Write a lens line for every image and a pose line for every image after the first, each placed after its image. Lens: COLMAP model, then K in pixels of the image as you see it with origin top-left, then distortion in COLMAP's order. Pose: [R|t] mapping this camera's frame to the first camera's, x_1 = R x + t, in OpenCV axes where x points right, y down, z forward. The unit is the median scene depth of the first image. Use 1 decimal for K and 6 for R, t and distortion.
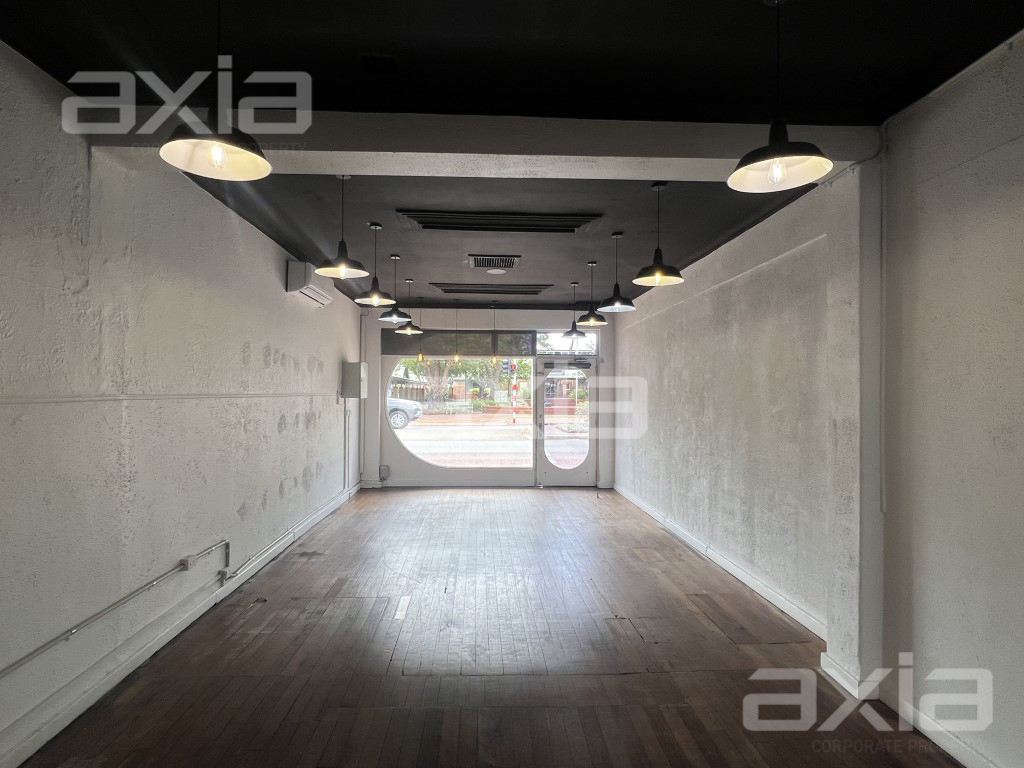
lens RADIAL K [[570.1, 0, 502.1], [0, 570.1, 386.7], [0, 0, 1]] dist [0.001648, -0.000517]
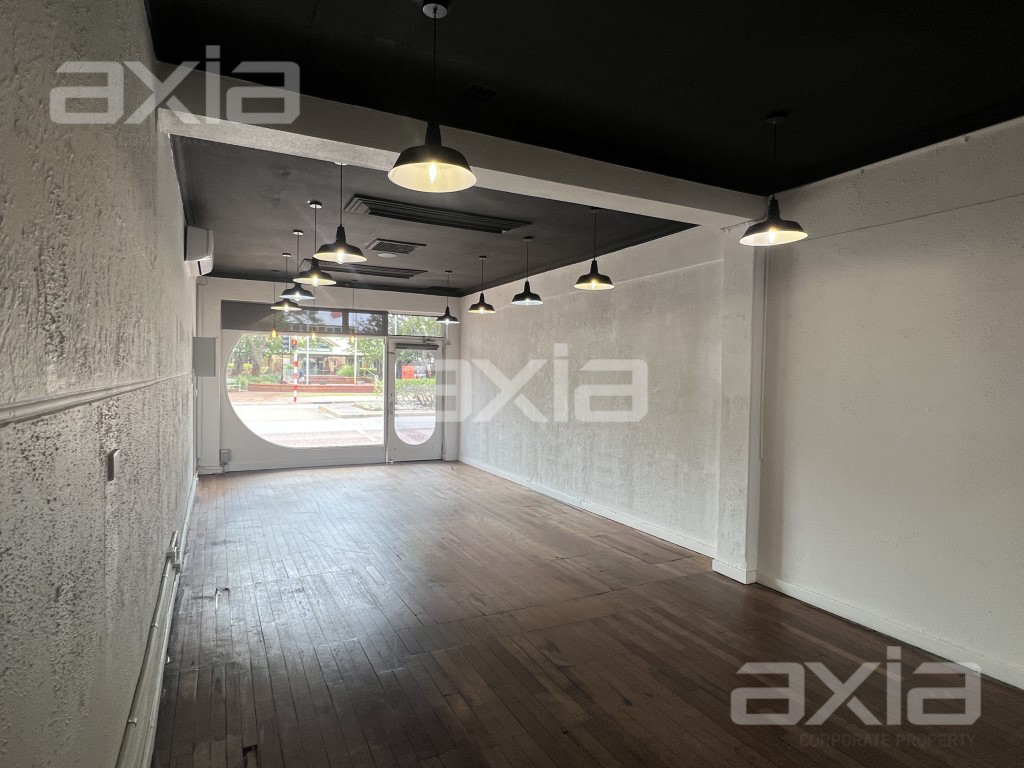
lens RADIAL K [[570.1, 0, 502.1], [0, 570.1, 386.7], [0, 0, 1]] dist [0.001648, -0.000517]
pose [[0.912637, -0.000637, 0.408771, -0.197167], [-0.015678, 0.999208, 0.036561, -0.004532], [-0.408471, -0.039776, 0.911904, -0.028091]]
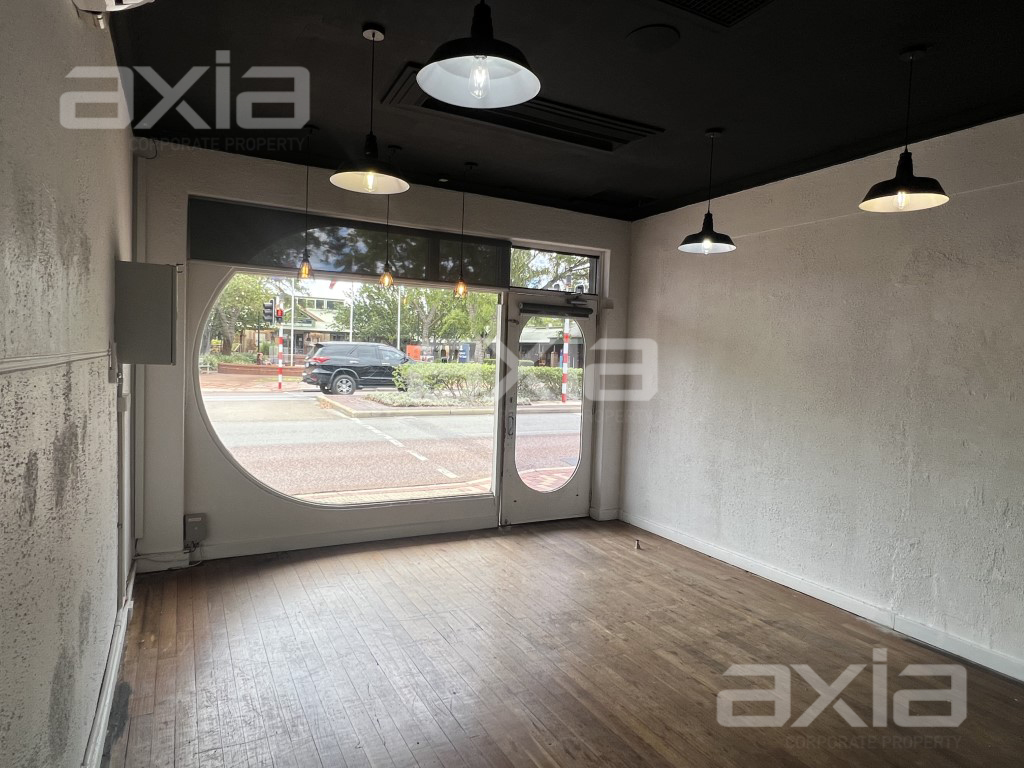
lens RADIAL K [[618.0, 0, 505.0], [0, 618.0, 386.2], [0, 0, 1]] dist [0.002221, -0.000778]
pose [[0.903930, 0.004140, 0.427661, -0.220130], [-0.033908, 0.997499, 0.062014, 0.001974], [-0.426335, -0.070557, 0.901810, 0.535685]]
